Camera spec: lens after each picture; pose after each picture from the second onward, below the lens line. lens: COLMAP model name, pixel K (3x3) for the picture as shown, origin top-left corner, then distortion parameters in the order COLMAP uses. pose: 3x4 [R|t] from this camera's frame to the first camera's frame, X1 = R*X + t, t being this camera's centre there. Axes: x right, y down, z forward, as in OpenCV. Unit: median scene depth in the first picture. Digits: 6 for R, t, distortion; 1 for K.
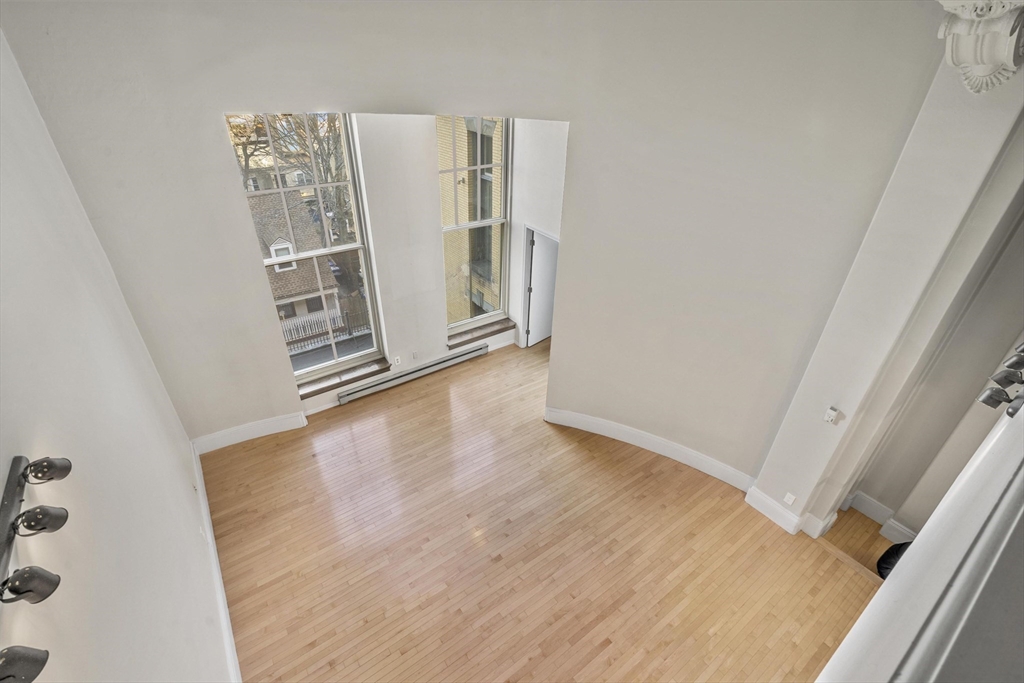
lens RADIAL K [[458.0, 0, 513.9], [0, 458.0, 347.1], [0, 0, 1]] dist [0.000803, 0.000075]
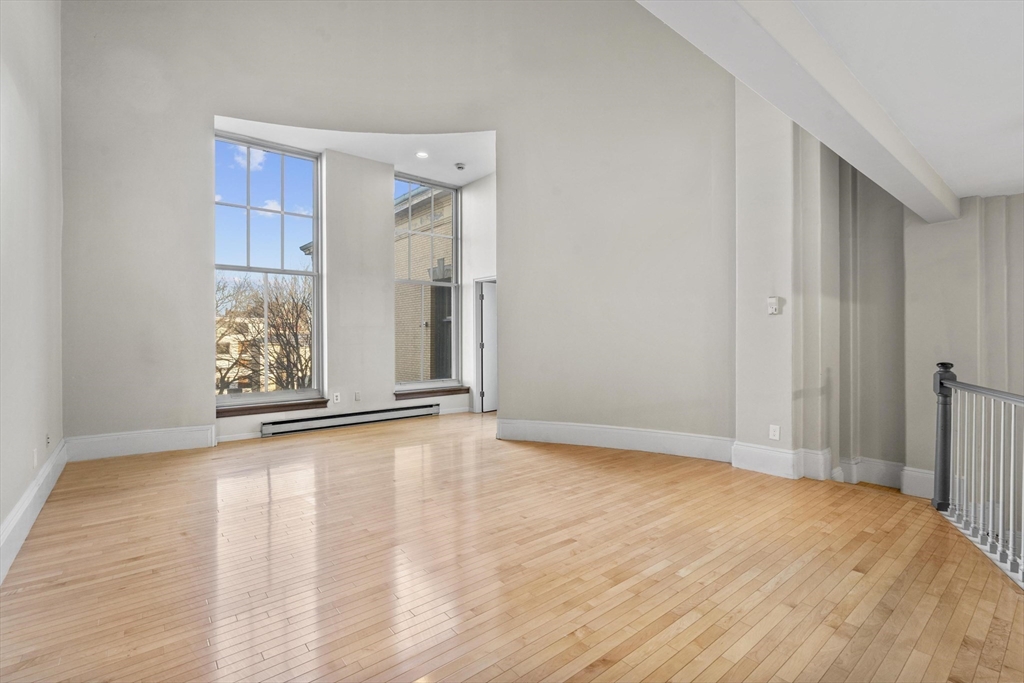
lens RADIAL K [[465.2, 0, 514.9], [0, 465.2, 340.5], [0, 0, 1]] dist [-0.000576, 0.001603]
pose [[0.997515, -0.032531, 0.062487, 0.059410], [0.060266, 0.853382, -0.517790, 0.541024], [-0.036481, 0.520269, 0.853223, 0.162694]]
